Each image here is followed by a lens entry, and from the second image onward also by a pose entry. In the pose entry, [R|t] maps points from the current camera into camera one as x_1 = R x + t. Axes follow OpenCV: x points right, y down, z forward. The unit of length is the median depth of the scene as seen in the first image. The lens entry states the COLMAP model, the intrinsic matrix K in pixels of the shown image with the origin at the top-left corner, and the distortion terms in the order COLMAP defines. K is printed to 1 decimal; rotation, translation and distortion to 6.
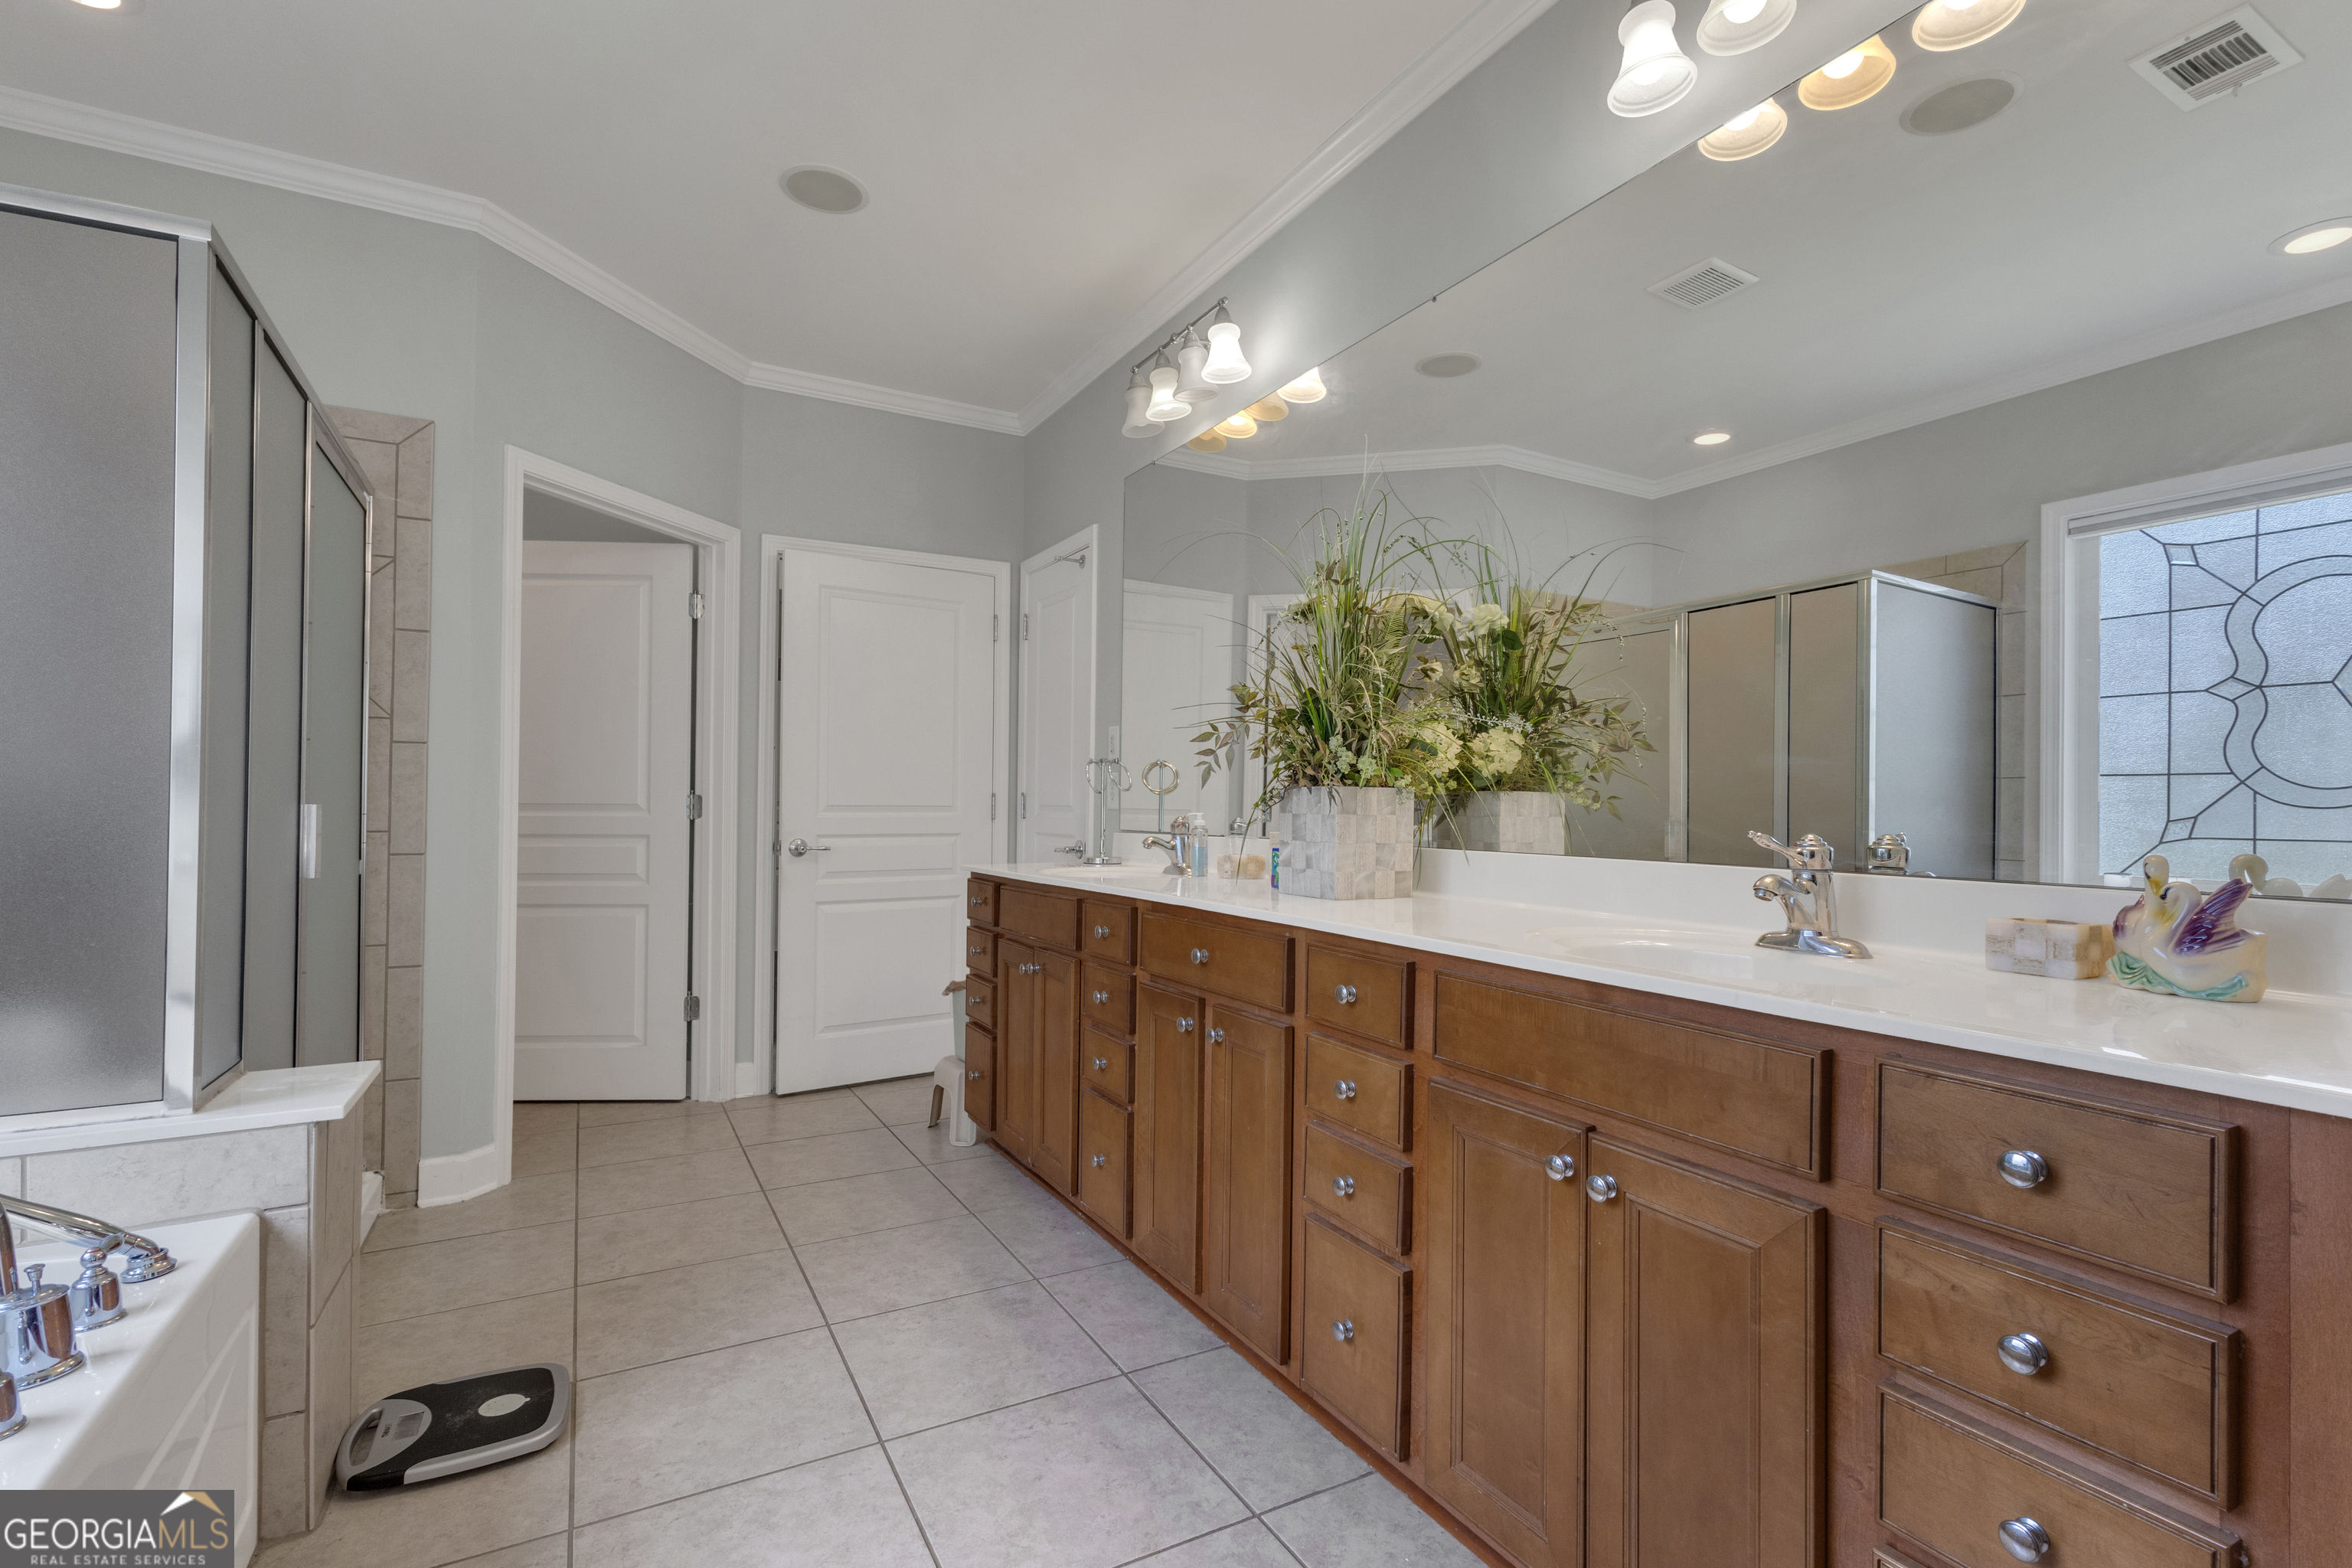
lens RADIAL K [[1081.1, 0, 1177.3], [0, 1081.1, 791.3], [0, 0, 1]] dist [0.003632, 0.000167]
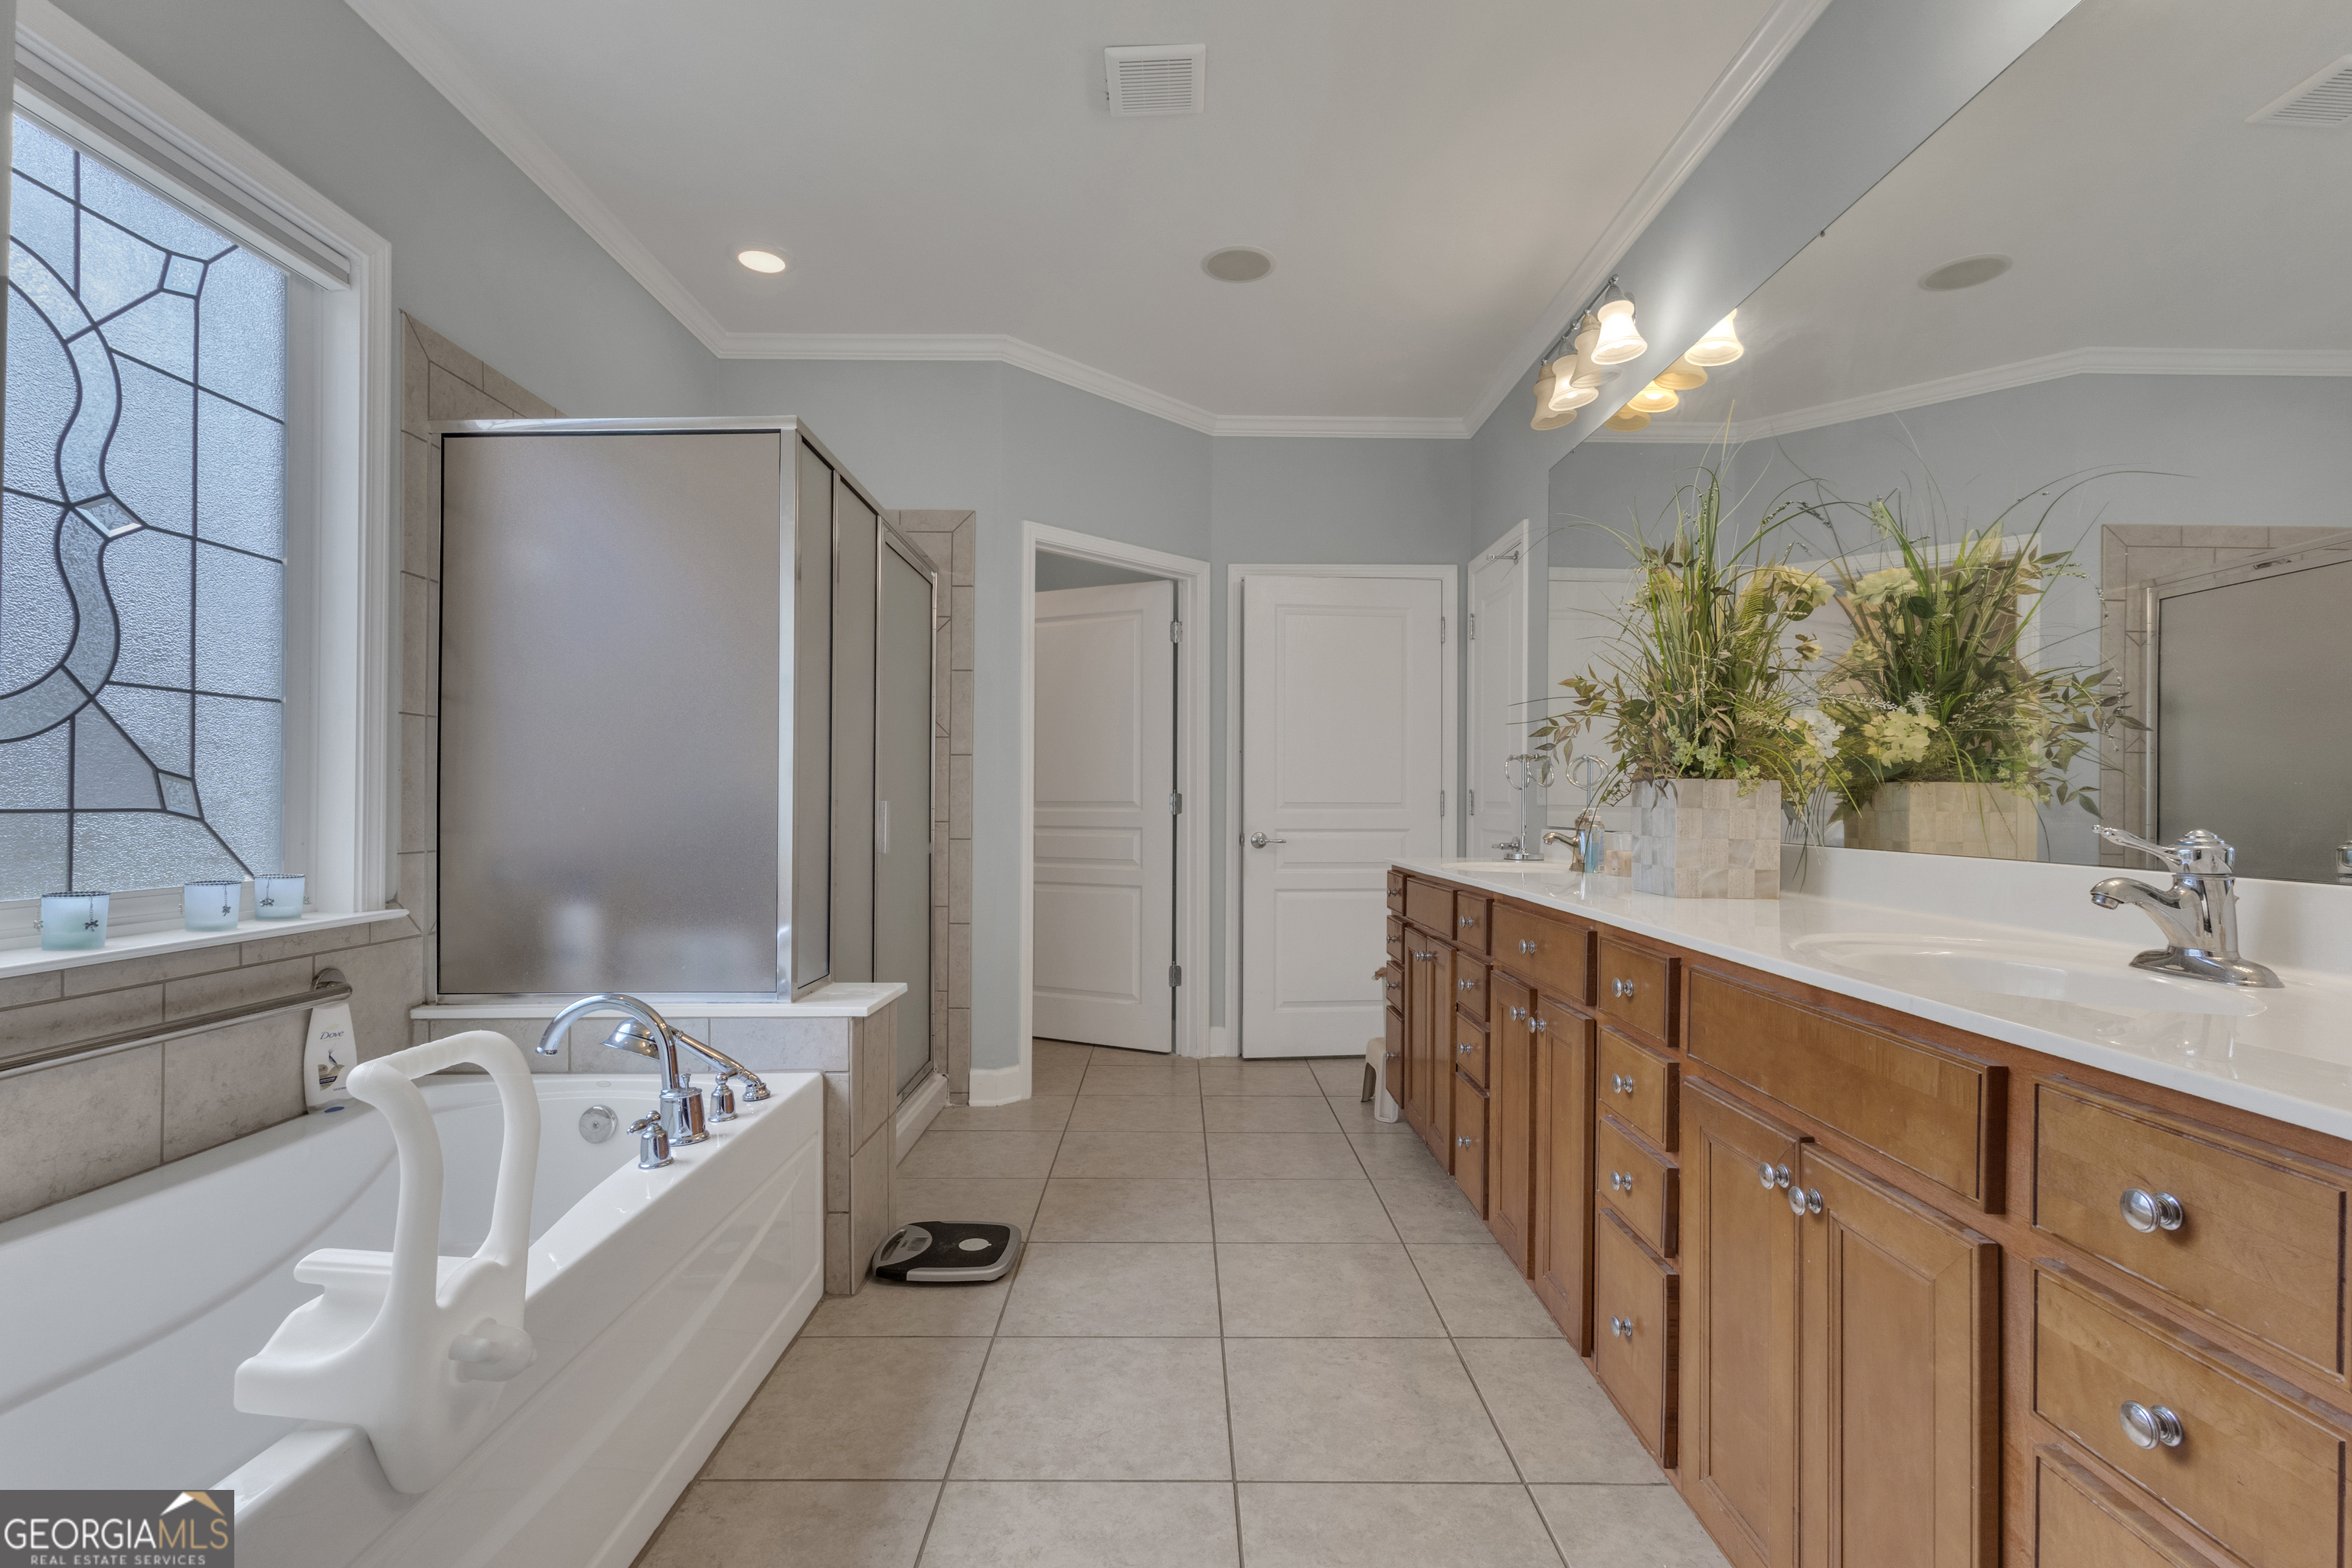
lens RADIAL K [[1081.1, 0, 1173.7], [0, 1081.1, 791.8], [0, 0, 1]] dist [0.003632, 0.000167]
pose [[0.876664, -0.006824, -0.481055, 0.204816], [0.007252, 0.999973, -0.000970, 0.004426], [0.481049, -0.002638, 0.876690, -0.049496]]
